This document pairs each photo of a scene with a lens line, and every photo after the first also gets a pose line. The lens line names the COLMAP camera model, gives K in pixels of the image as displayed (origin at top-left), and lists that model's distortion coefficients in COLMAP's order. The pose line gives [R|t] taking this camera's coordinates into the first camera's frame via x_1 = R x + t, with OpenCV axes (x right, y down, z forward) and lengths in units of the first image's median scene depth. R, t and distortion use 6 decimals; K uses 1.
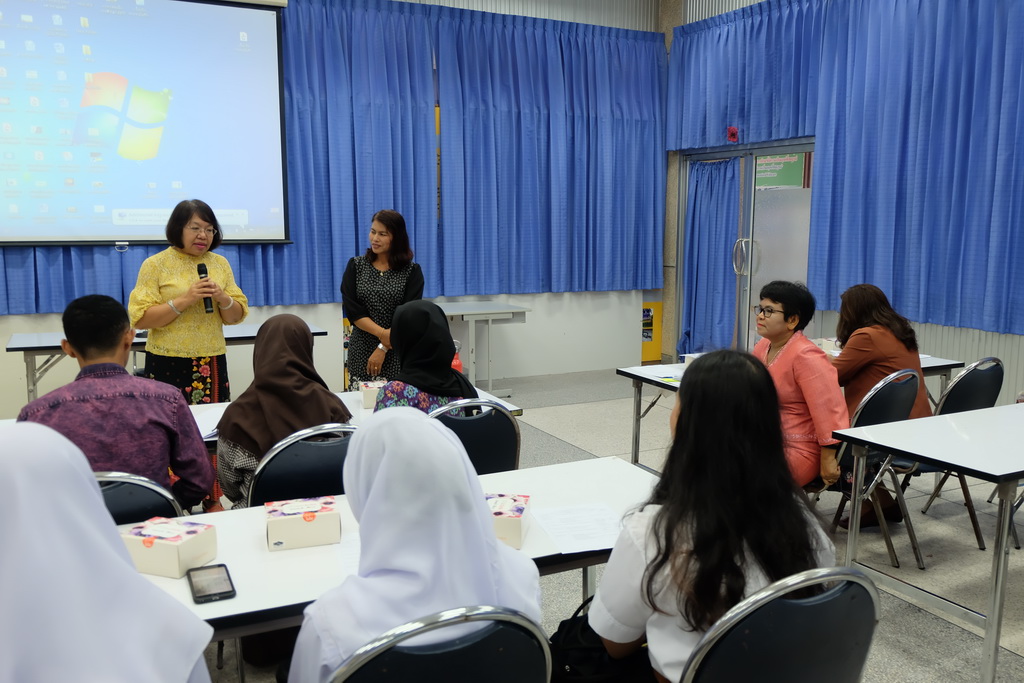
lens RADIAL K [[861.1, 0, 524.2], [0, 861.1, 327.8], [0, 0, 1]] dist [0.007239, 0.026548]
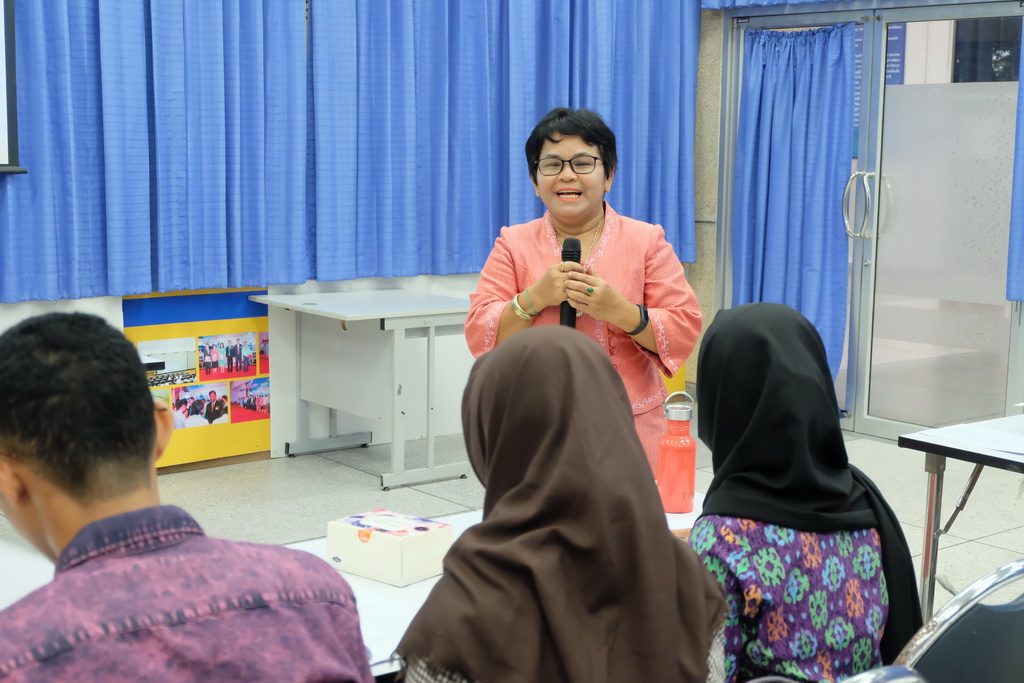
lens RADIAL K [[1468.4, 0, 535.9], [0, 1468.4, 324.0], [0, 0, 1]] dist [-0.030110, 0.000000]
pose [[0.976662, -0.013250, 0.214374, -0.161738], [0.013656, 0.999907, -0.000413, -0.010047], [-0.214348, 0.003331, 0.976752, 0.144472]]
